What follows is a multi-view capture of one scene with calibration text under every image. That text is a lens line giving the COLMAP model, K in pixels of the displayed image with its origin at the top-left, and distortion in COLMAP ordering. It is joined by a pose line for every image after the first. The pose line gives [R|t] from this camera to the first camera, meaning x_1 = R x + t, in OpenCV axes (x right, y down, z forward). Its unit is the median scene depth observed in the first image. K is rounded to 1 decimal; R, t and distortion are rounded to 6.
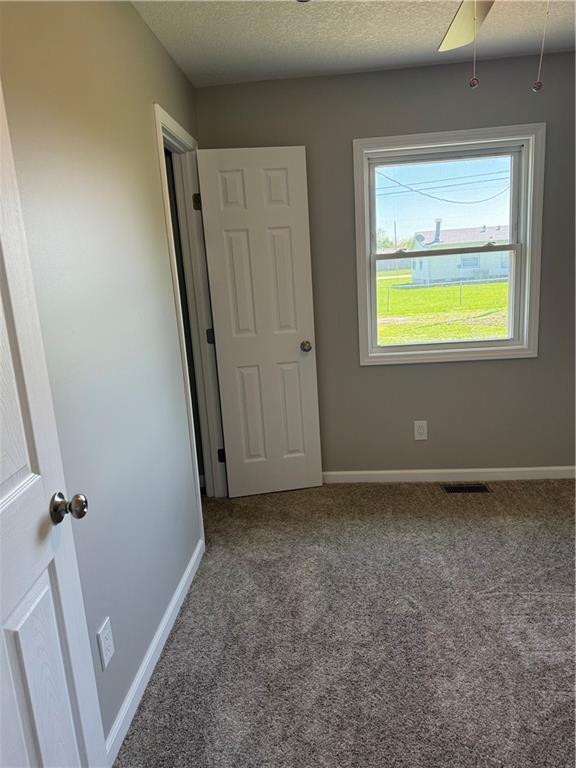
lens RADIAL K [[536.1, 0, 228.5], [0, 536.1, 383.2], [0, 0, 1]] dist [0.050118, -0.047807]
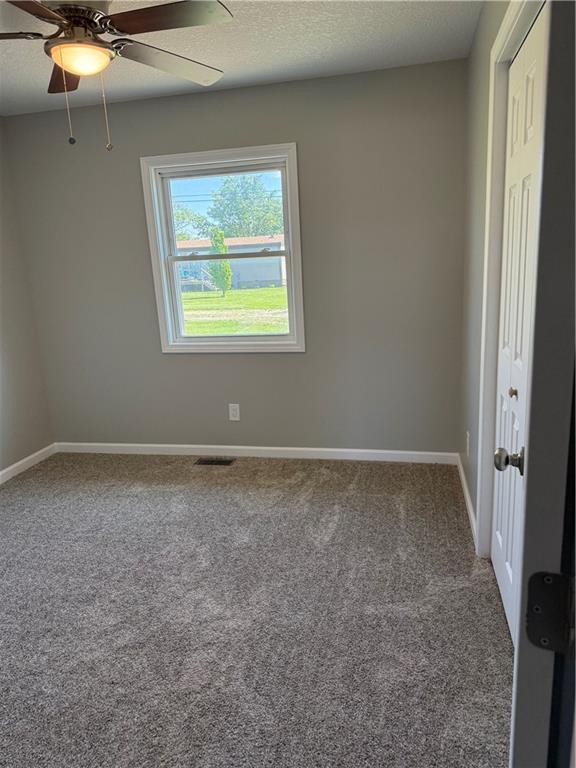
lens RADIAL K [[537.5, 0, 285.6], [0, 537.5, 379.8], [0, 0, 1]] dist [0.060498, -0.069639]
pose [[0.991095, 0.040287, -0.126916, 0.728087], [-0.037509, 0.999003, 0.024200, -0.014338], [0.127764, -0.019224, 0.991618, -0.125726]]
